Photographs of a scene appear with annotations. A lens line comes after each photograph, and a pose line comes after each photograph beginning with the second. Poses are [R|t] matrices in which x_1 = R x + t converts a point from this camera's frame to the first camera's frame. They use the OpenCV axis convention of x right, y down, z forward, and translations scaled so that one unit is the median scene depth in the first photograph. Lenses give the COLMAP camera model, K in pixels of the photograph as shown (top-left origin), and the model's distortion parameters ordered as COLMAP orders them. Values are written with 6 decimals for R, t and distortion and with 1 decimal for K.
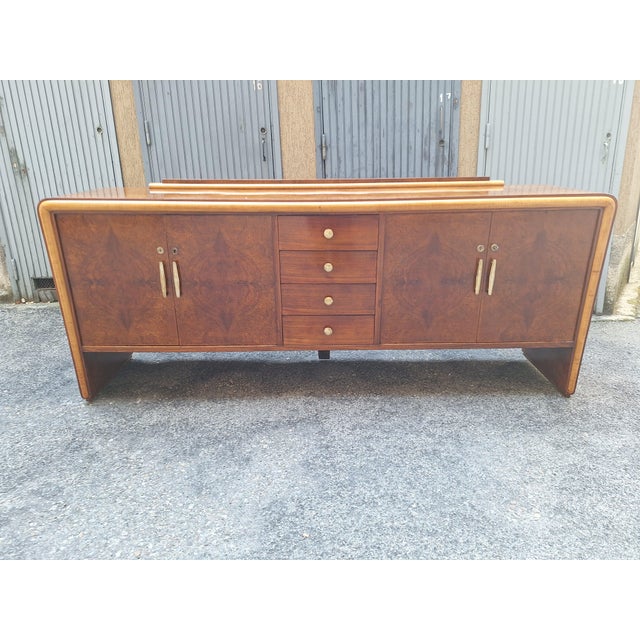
lens RADIAL K [[442.1, 0, 325.3], [0, 442.1, 315.9], [0, 0, 1]] dist [0.036198, -0.032362]
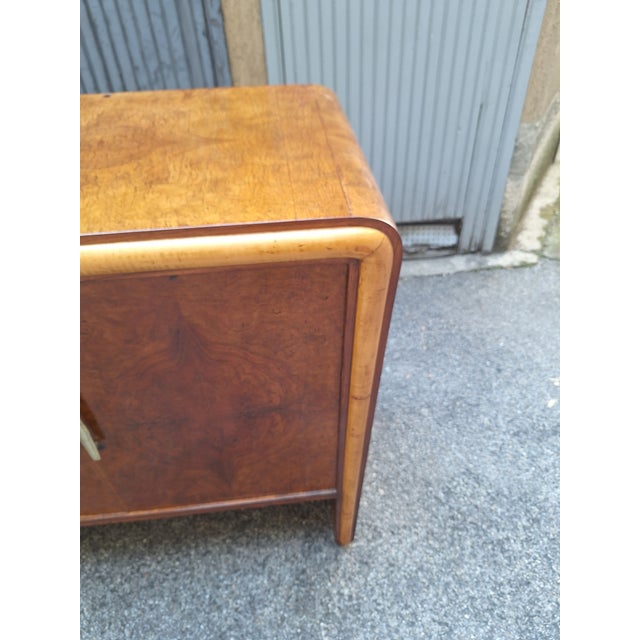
lens RADIAL K [[458.4, 0, 313.5], [0, 458.4, 320.2], [0, 0, 1]] dist [0.010388, -0.037574]
pose [[0.994531, -0.070226, 0.077303, 0.521847], [0.034644, 0.920097, 0.390155, -0.300092], [-0.098525, -0.385344, 0.917498, 0.650045]]
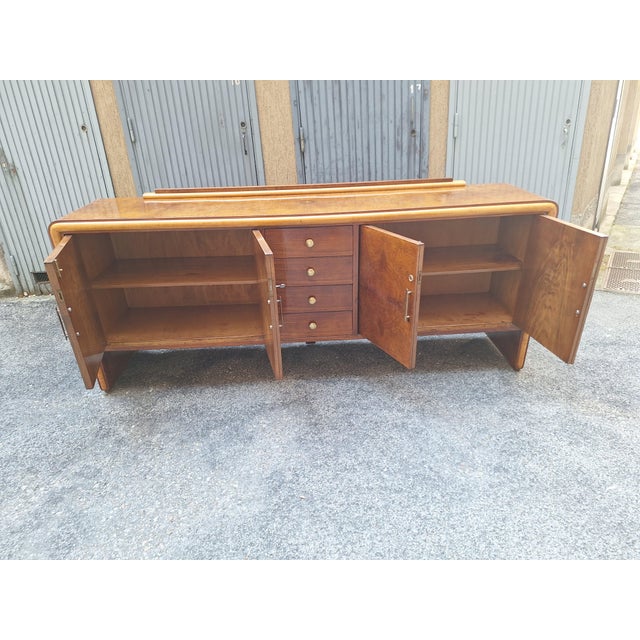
lens RADIAL K [[437.5, 0, 323.9], [0, 437.5, 327.2], [0, 0, 1]] dist [0.066758, -0.069742]
pose [[0.998873, -0.039851, 0.025763, 0.005990], [0.036461, 0.992004, 0.120826, -0.100533], [-0.030372, -0.119751, 0.992339, -0.143212]]
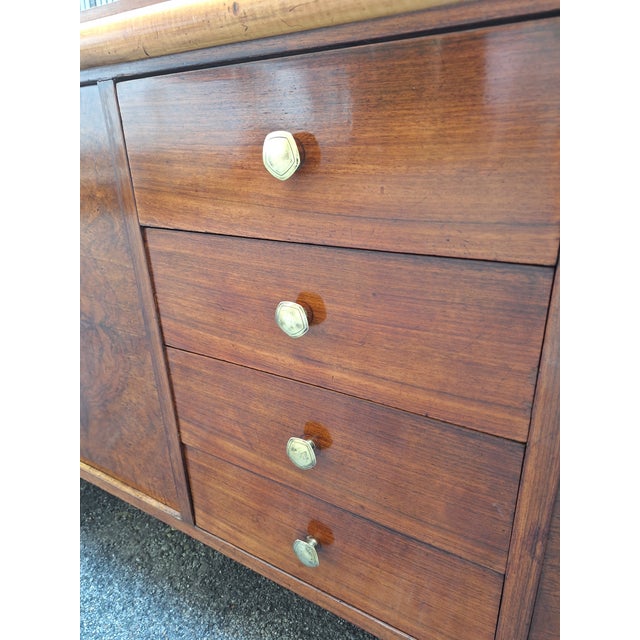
lens RADIAL K [[465.1, 0, 320.0], [0, 465.1, 320.0], [0, 0, 1]] dist [-0.003577, -0.002734]
pose [[0.851497, 0.168121, -0.496677, 0.127877], [-0.145754, 0.985766, 0.083794, -0.124971], [0.503695, 0.001042, 0.863881, 0.773914]]
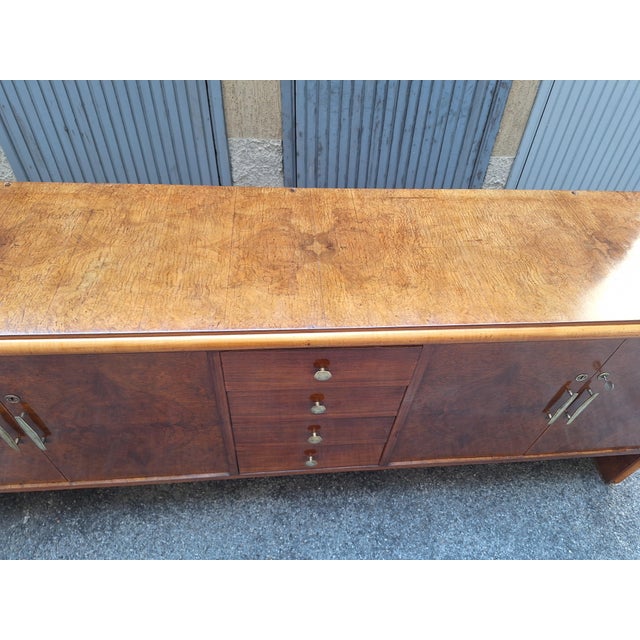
lens RADIAL K [[449.6, 0, 331.0], [0, 449.6, 316.2], [0, 0, 1]] dist [0.006714, -0.009707]
pose [[0.992174, -0.008926, 0.124542, -0.044415], [-0.049870, 0.886103, 0.460798, -0.455399], [-0.114470, -0.463403, 0.878723, 0.531295]]
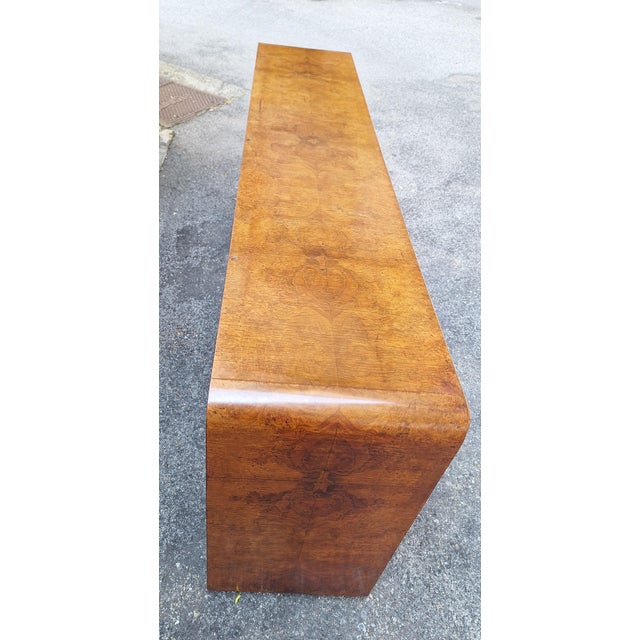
lens RADIAL K [[497.4, 0, 283.3], [0, 497.4, 309.5], [0, 0, 1]] dist [0.028667, -0.001035]
pose [[0.009593, -0.669006, 0.743195, -0.867699], [0.257000, 0.719912, 0.644730, -0.661768], [-0.966364, 0.184816, 0.178840, 0.973365]]
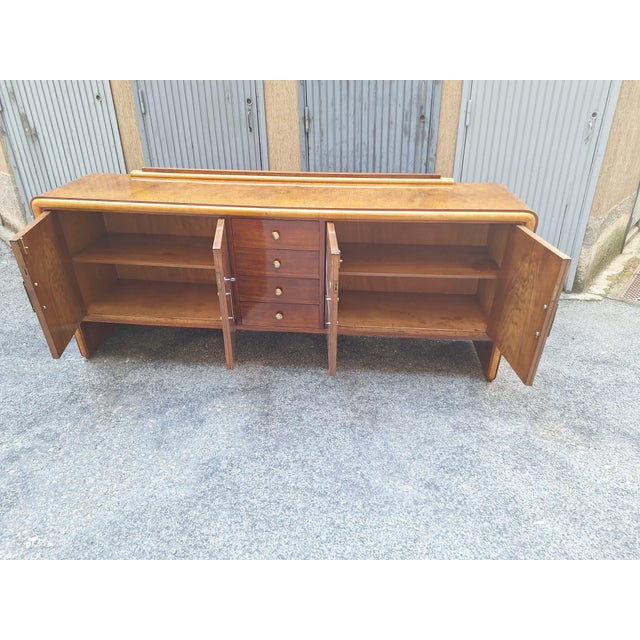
lens RADIAL K [[437.9, 0, 320.0], [0, 437.9, 316.6], [0, 0, 1]] dist [0.059758, -0.061321]
pose [[0.995253, 0.055965, -0.079618, 0.208220], [-0.041497, 0.984051, 0.172978, -0.170378], [0.088028, -0.168853, 0.981702, -0.125706]]
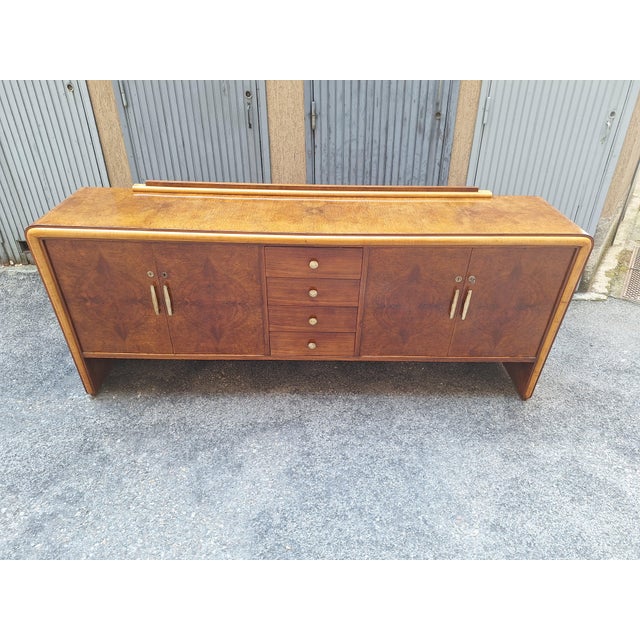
lens RADIAL K [[440.4, 0, 321.1], [0, 440.4, 325.7], [0, 0, 1]] dist [0.048978, -0.048496]
pose [[0.999571, 0.021839, 0.019523, 0.007016], [-0.025980, 0.968821, 0.246395, -0.281100], [-0.013533, -0.246796, 0.968973, -0.032554]]
